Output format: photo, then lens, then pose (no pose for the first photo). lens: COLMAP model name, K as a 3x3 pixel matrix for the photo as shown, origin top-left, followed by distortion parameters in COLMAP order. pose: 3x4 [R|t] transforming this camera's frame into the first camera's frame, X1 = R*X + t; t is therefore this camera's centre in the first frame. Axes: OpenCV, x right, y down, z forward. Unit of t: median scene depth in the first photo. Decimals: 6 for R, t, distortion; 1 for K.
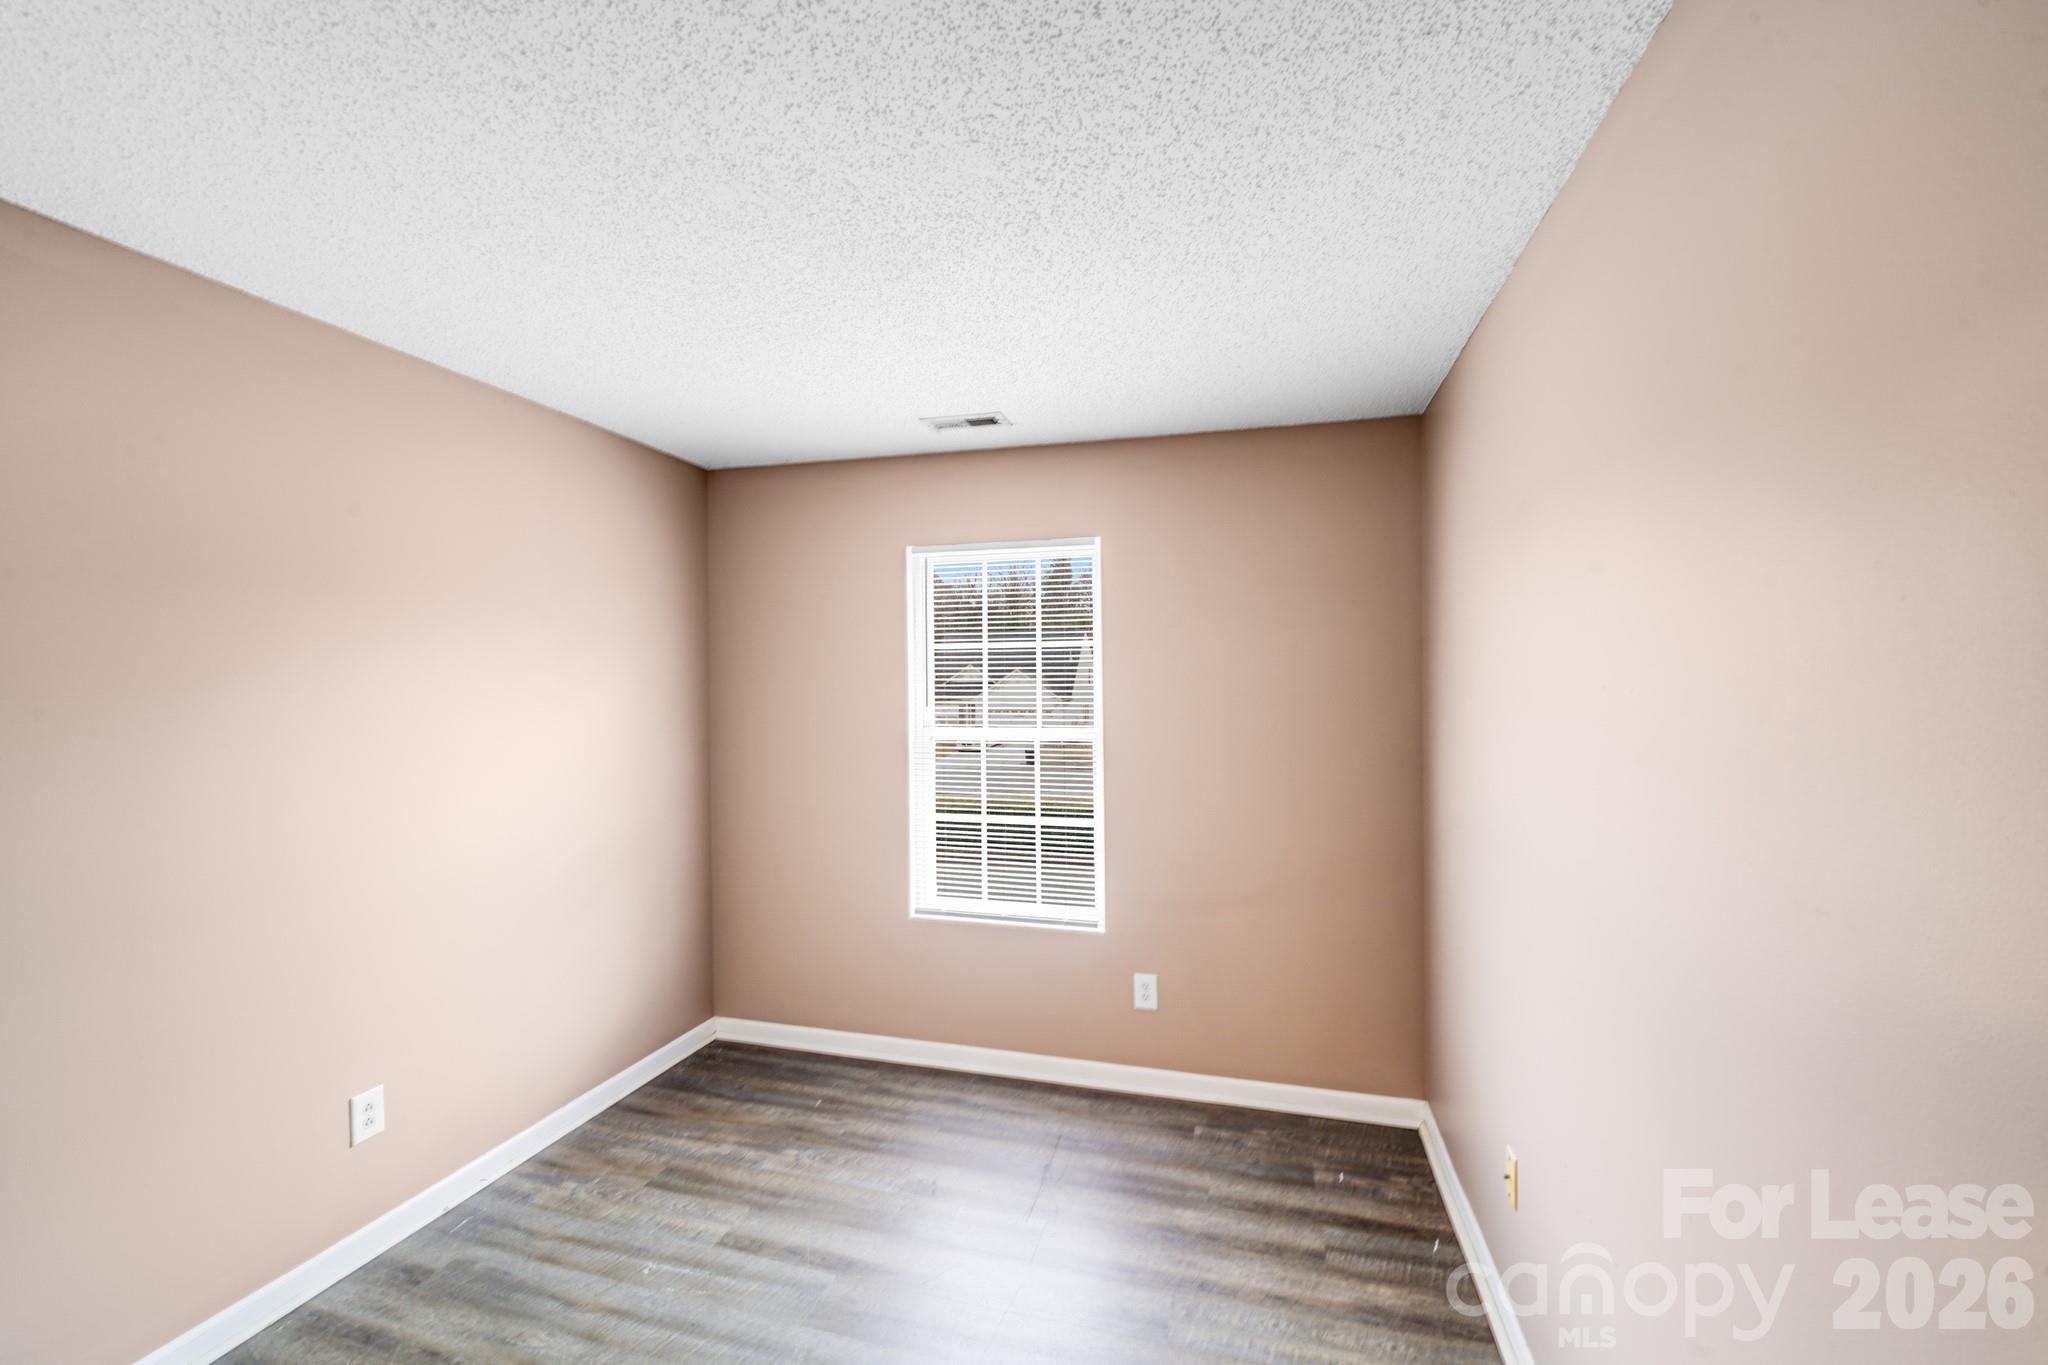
lens RADIAL K [[833.5, 0, 966.1], [0, 833.5, 684.9], [0, 0, 1]] dist [-0.009719, -0.001061]
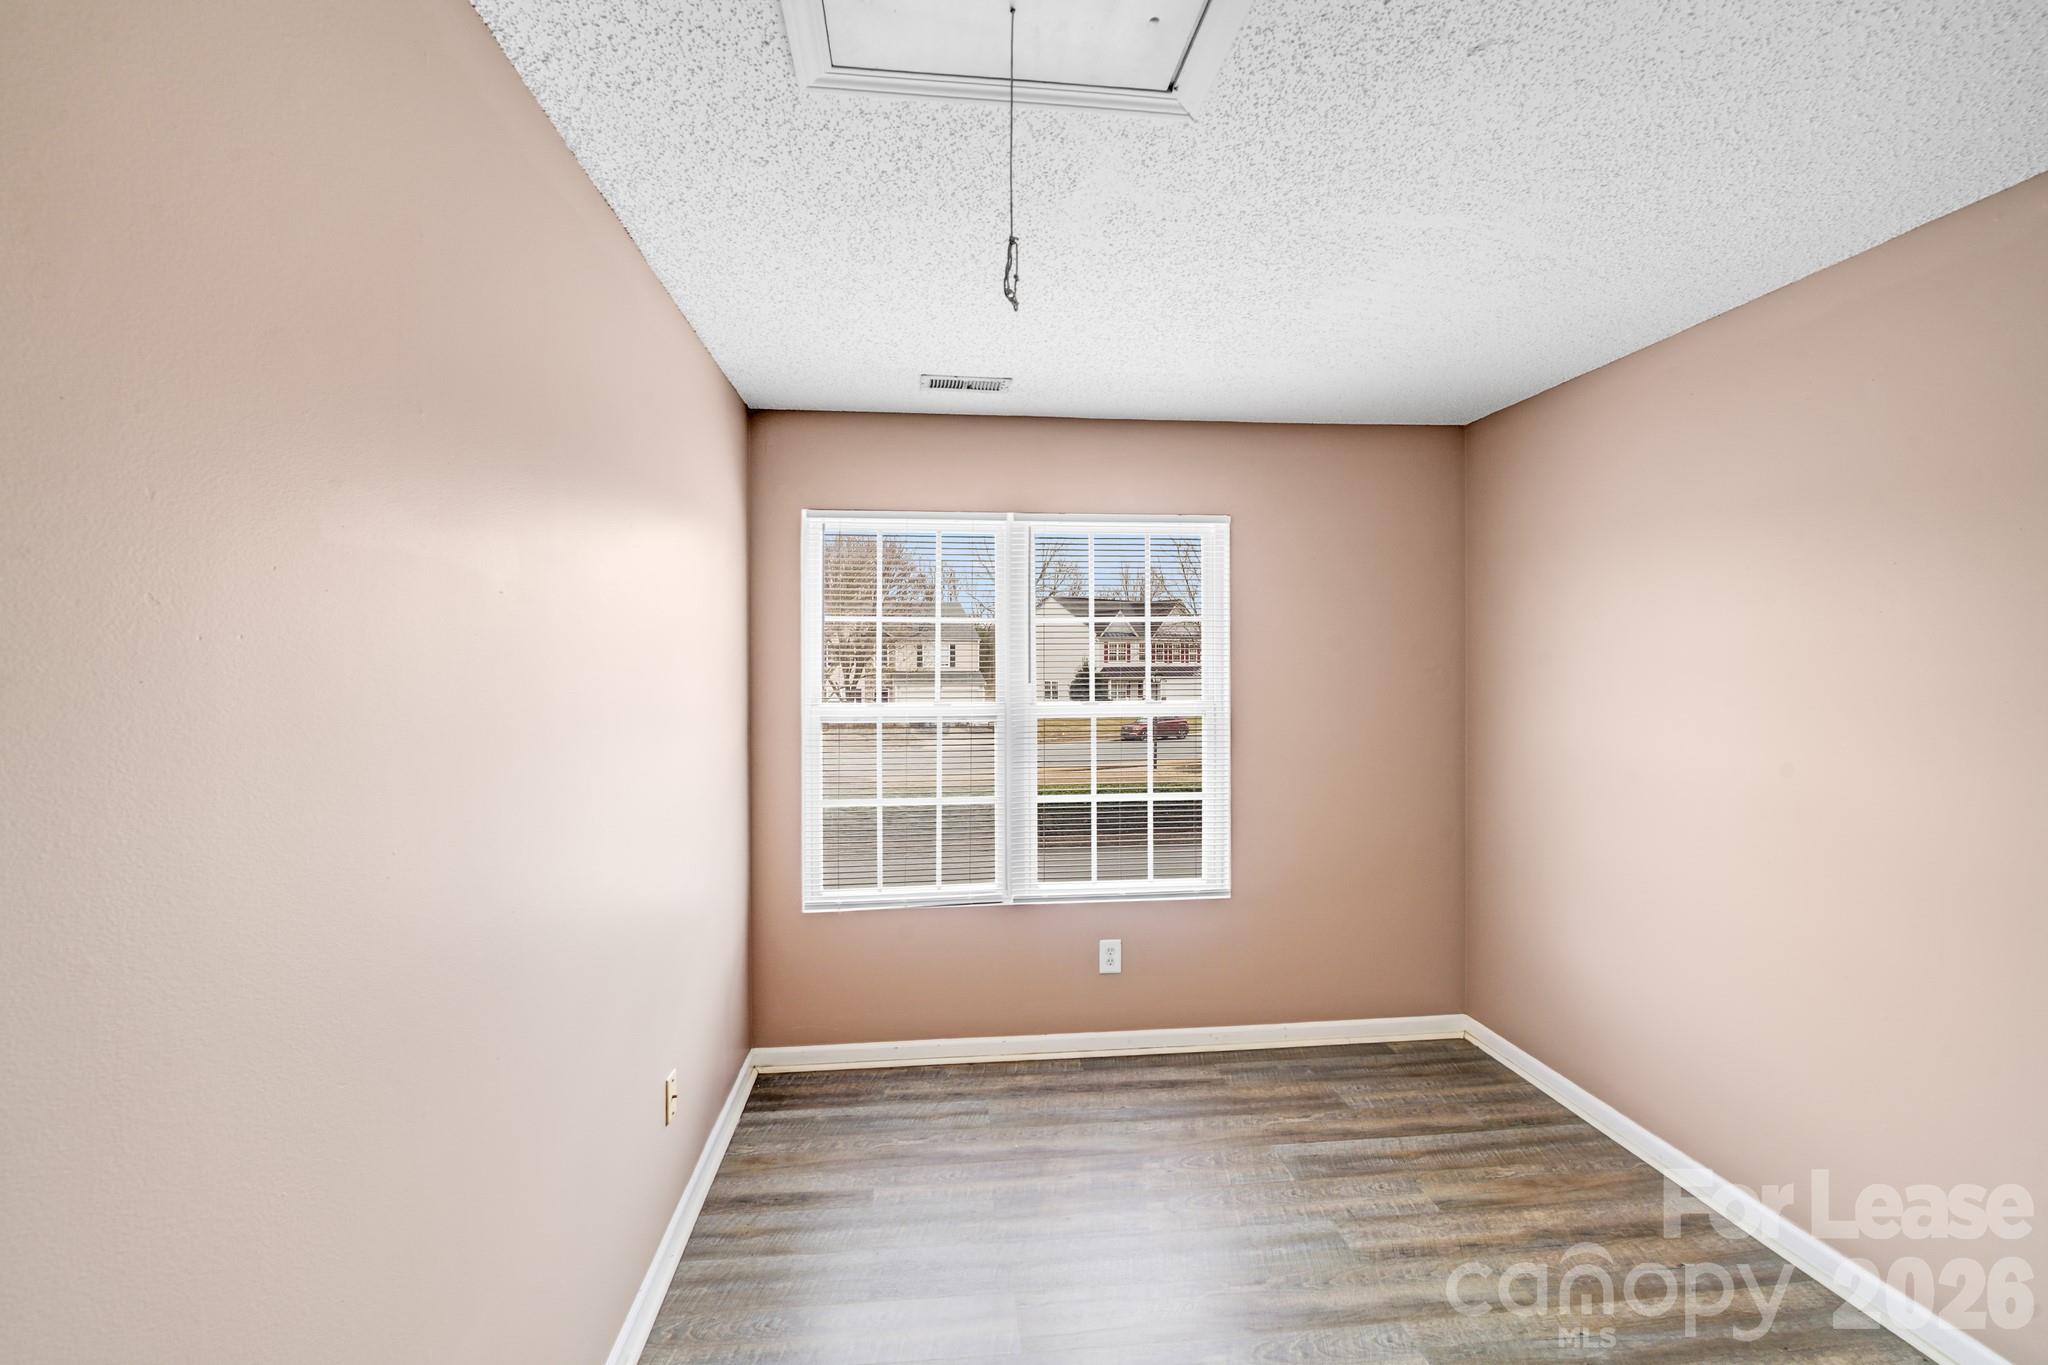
lens RADIAL K [[833.5, 0, 1020.0], [0, 833.5, 671.5], [0, 0, 1]] dist [-0.009719, -0.001061]
pose [[0.926752, -0.002815, 0.375662, -0.390153], [-0.002055, 0.999919, 0.012564, 0.000686], [-0.375667, -0.012415, 0.926672, 0.121221]]
